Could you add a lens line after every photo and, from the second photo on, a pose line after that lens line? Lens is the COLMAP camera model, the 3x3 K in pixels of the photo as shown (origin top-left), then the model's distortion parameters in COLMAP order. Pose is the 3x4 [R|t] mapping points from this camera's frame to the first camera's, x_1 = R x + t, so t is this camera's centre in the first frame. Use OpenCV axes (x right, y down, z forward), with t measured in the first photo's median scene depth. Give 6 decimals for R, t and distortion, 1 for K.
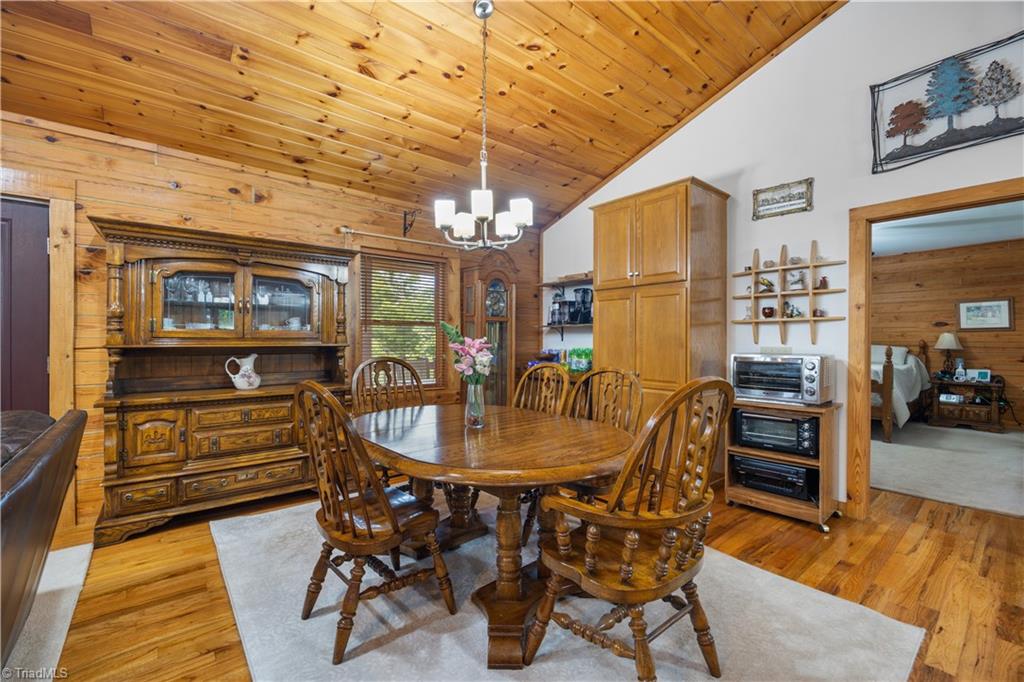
lens RADIAL K [[437.5, 0, 513.7], [0, 437.5, 340.4], [0, 0, 1]] dist [-0.001079, 0.000310]
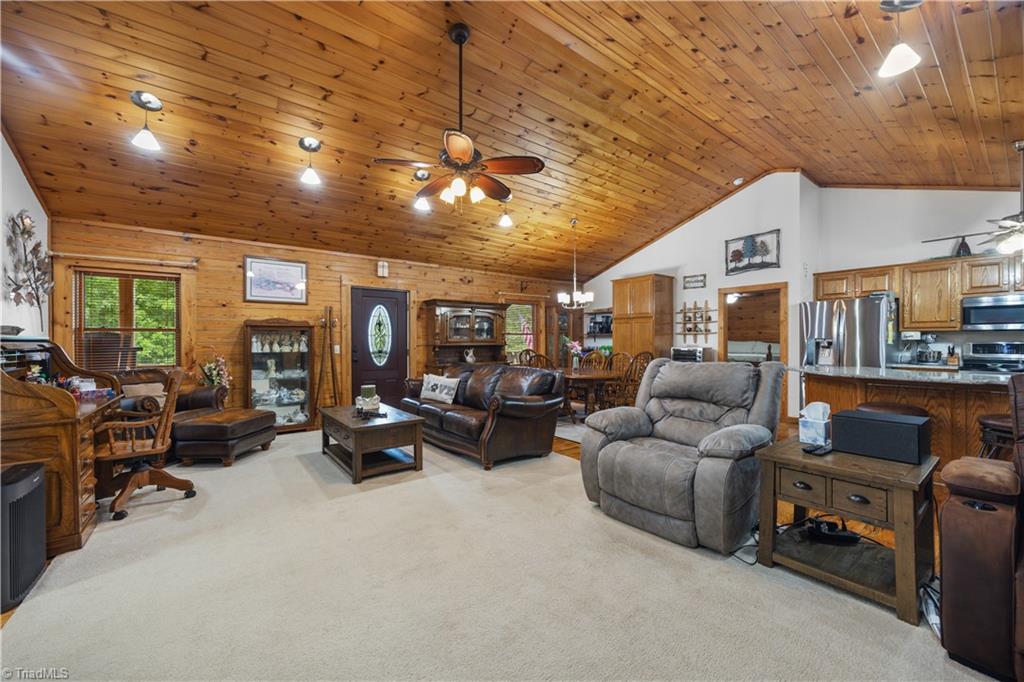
lens RADIAL K [[399.6, 0, 511.3], [0, 399.6, 341.6], [0, 0, 1]] dist [0.004534, 0.000279]
pose [[0.999058, -0.003809, -0.043222, -0.274973], [0.003877, 0.999991, 0.001493, -0.006941], [0.043216, -0.001659, 0.999064, -1.173928]]
